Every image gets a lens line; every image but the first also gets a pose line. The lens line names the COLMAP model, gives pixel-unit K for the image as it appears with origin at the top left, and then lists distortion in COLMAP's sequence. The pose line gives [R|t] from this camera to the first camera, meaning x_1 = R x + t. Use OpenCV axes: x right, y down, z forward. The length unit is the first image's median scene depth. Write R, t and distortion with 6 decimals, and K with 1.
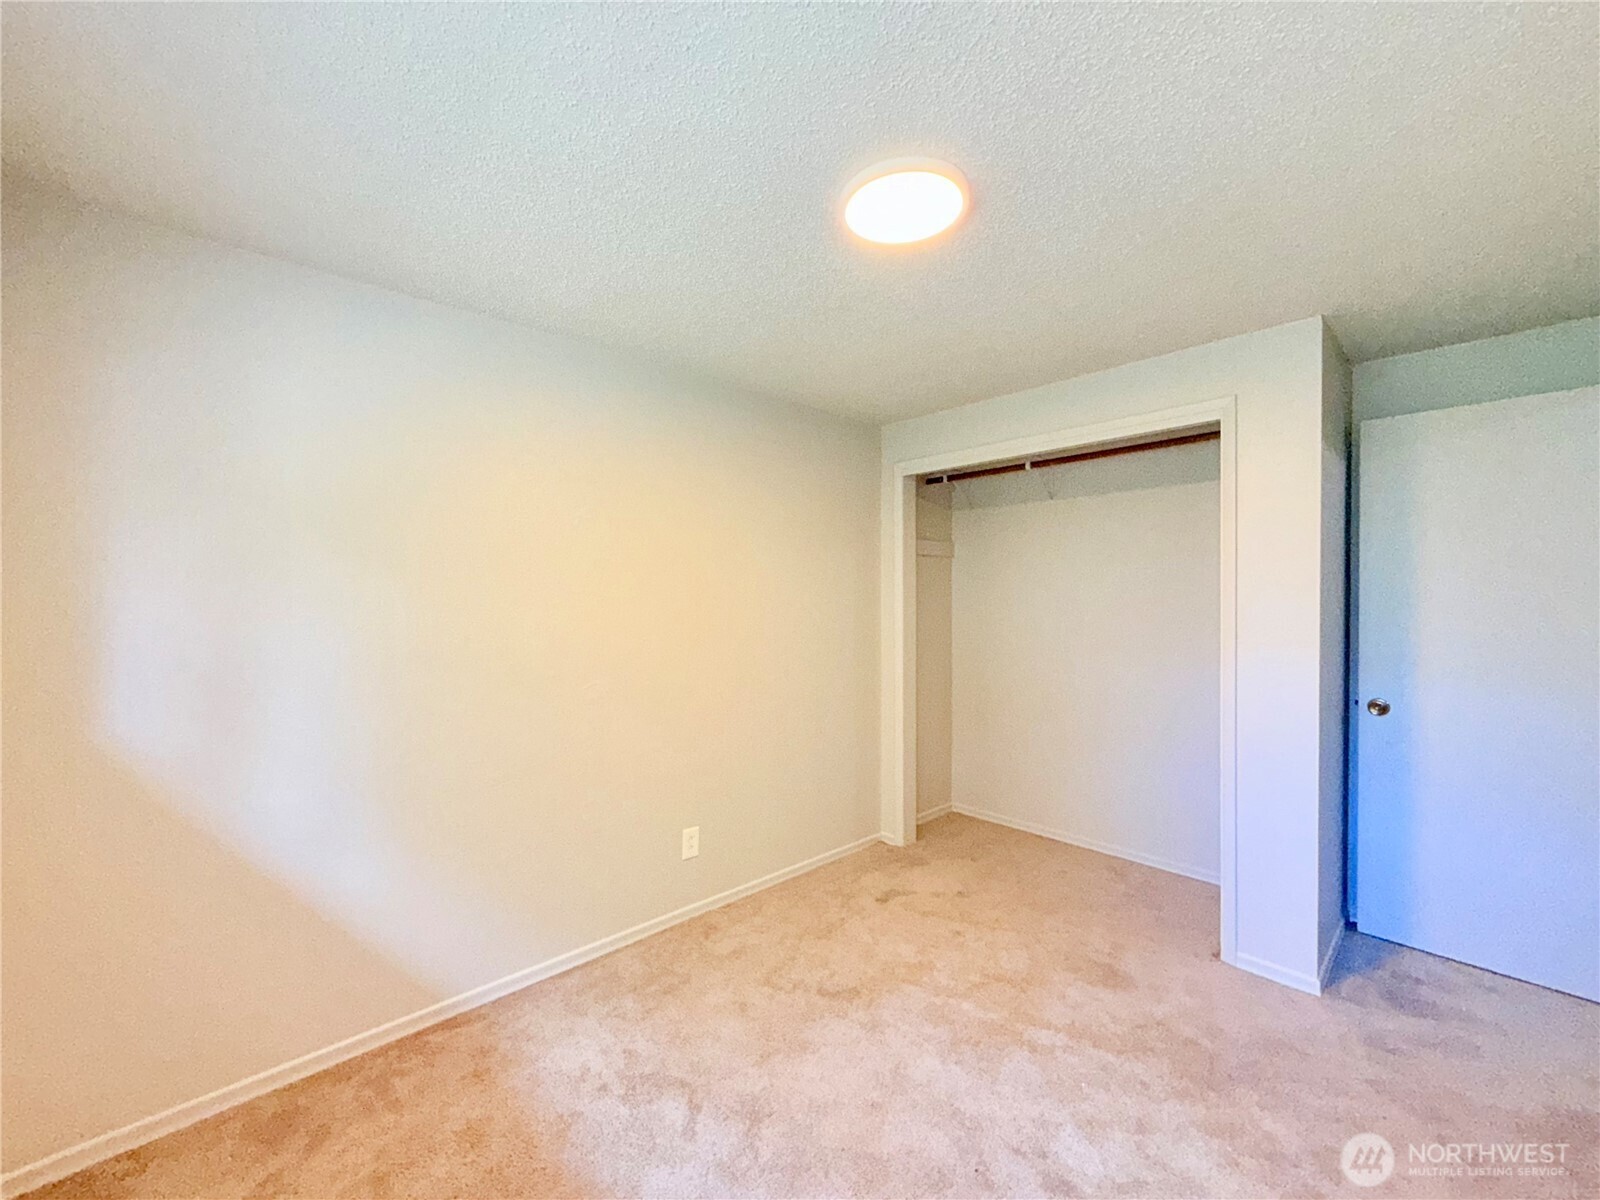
lens RADIAL K [[636.1, 0, 790.2], [0, 636.1, 595.5], [0, 0, 1]] dist [-0.002735, -0.000182]
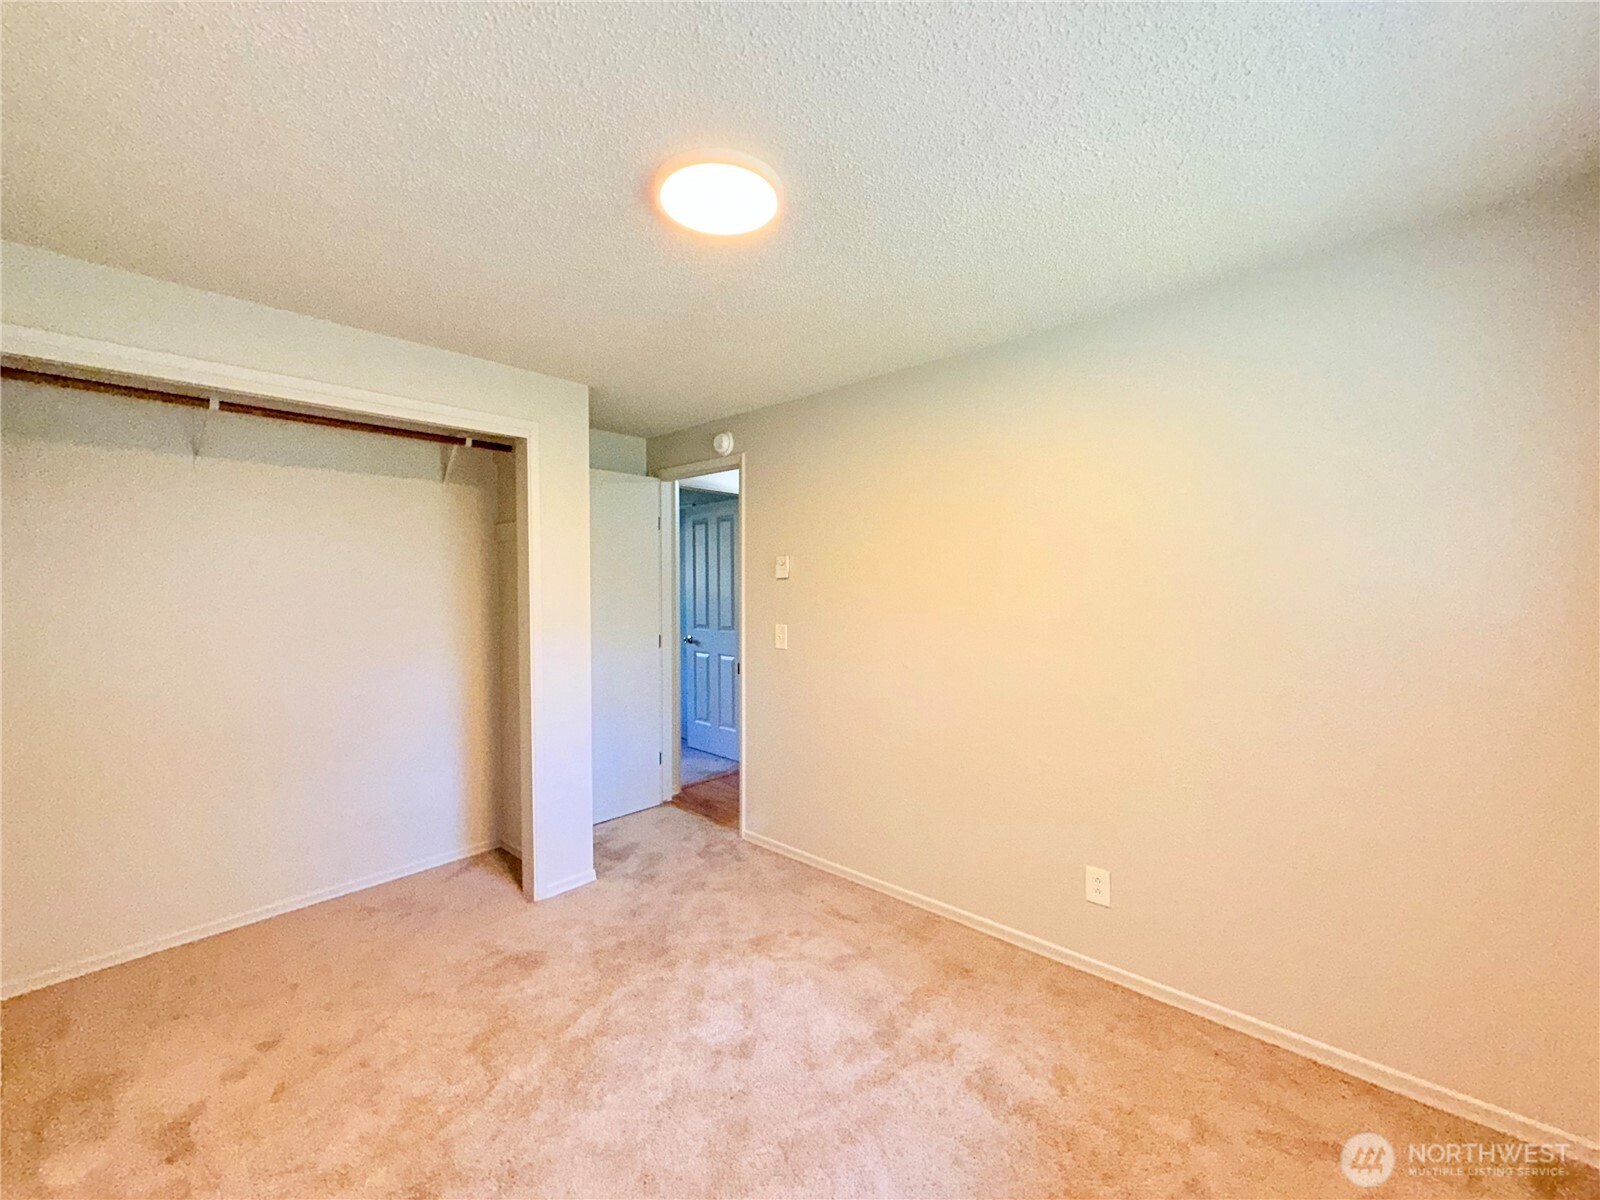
lens RADIAL K [[636.1, 0, 789.8], [0, 636.1, 598.3], [0, 0, 1]] dist [-0.002735, -0.000182]
pose [[-0.095714, -0.010535, 0.995353, -0.592678], [0.006026, 0.999920, 0.011163, 0.003515], [-0.995391, 0.007066, -0.095643, 0.712949]]
